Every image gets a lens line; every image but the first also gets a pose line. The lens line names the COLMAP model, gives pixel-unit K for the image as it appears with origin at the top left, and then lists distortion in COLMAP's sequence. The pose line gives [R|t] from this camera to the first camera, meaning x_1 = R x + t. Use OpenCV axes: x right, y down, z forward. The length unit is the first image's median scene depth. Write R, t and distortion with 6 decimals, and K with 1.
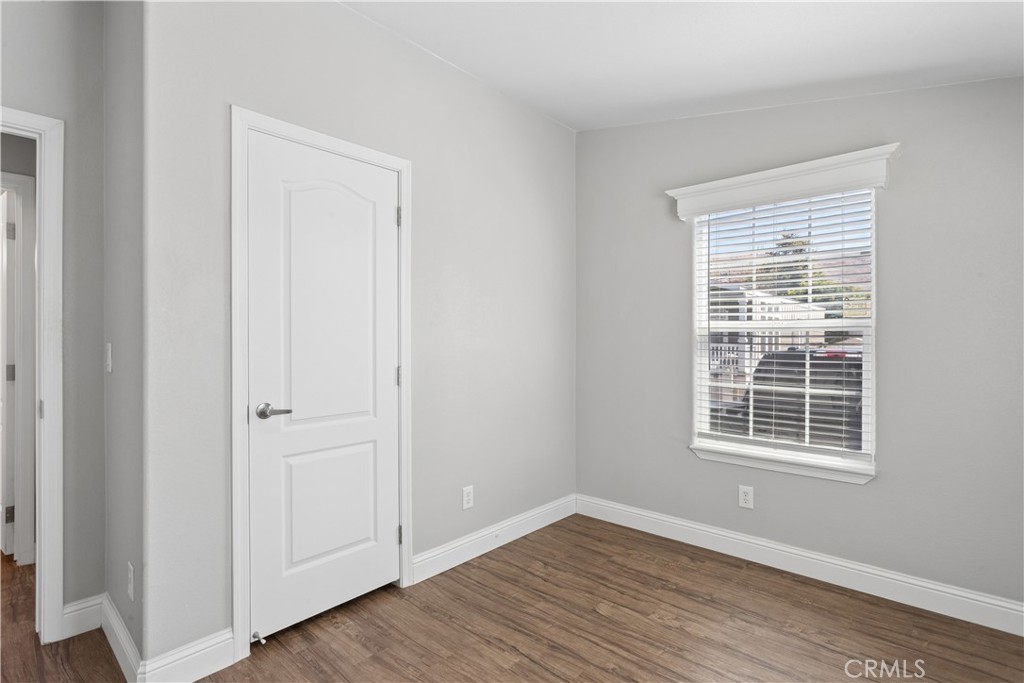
lens RADIAL K [[492.8, 0, 513.2], [0, 492.8, 337.2], [0, 0, 1]] dist [-0.006908, 0.003258]
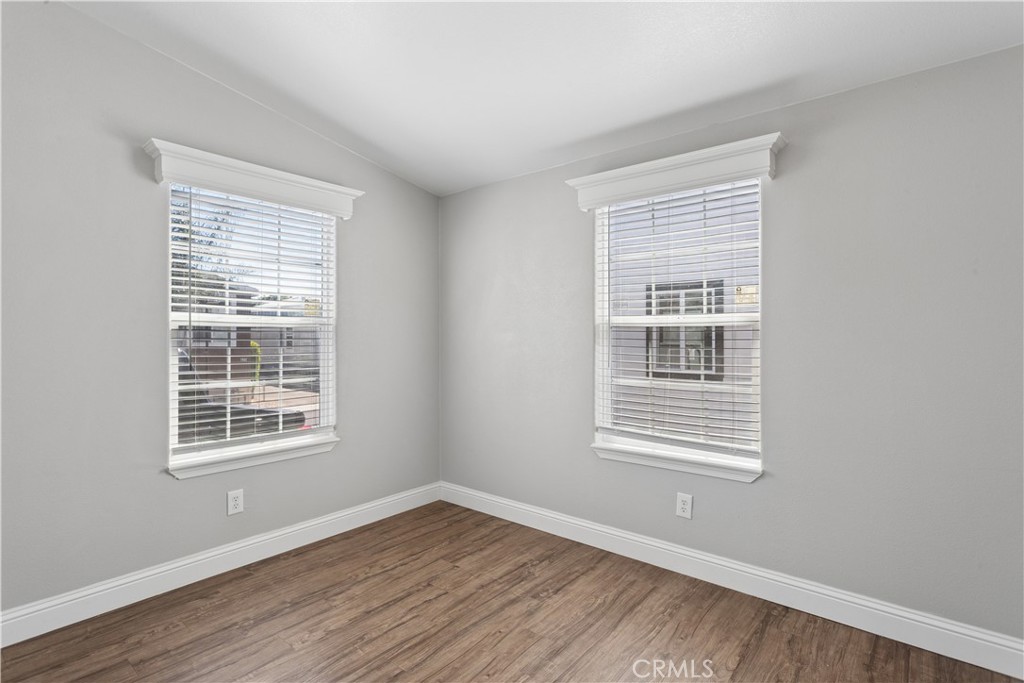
lens RADIAL K [[492.8, 0, 513.9], [0, 492.8, 331.4], [0, 0, 1]] dist [-0.006908, 0.003258]
pose [[-0.028955, 0.004090, 0.999572, -0.631789], [-0.009859, 0.999942, -0.004377, -0.003923], [-0.999532, -0.009982, -0.028913, 0.649026]]
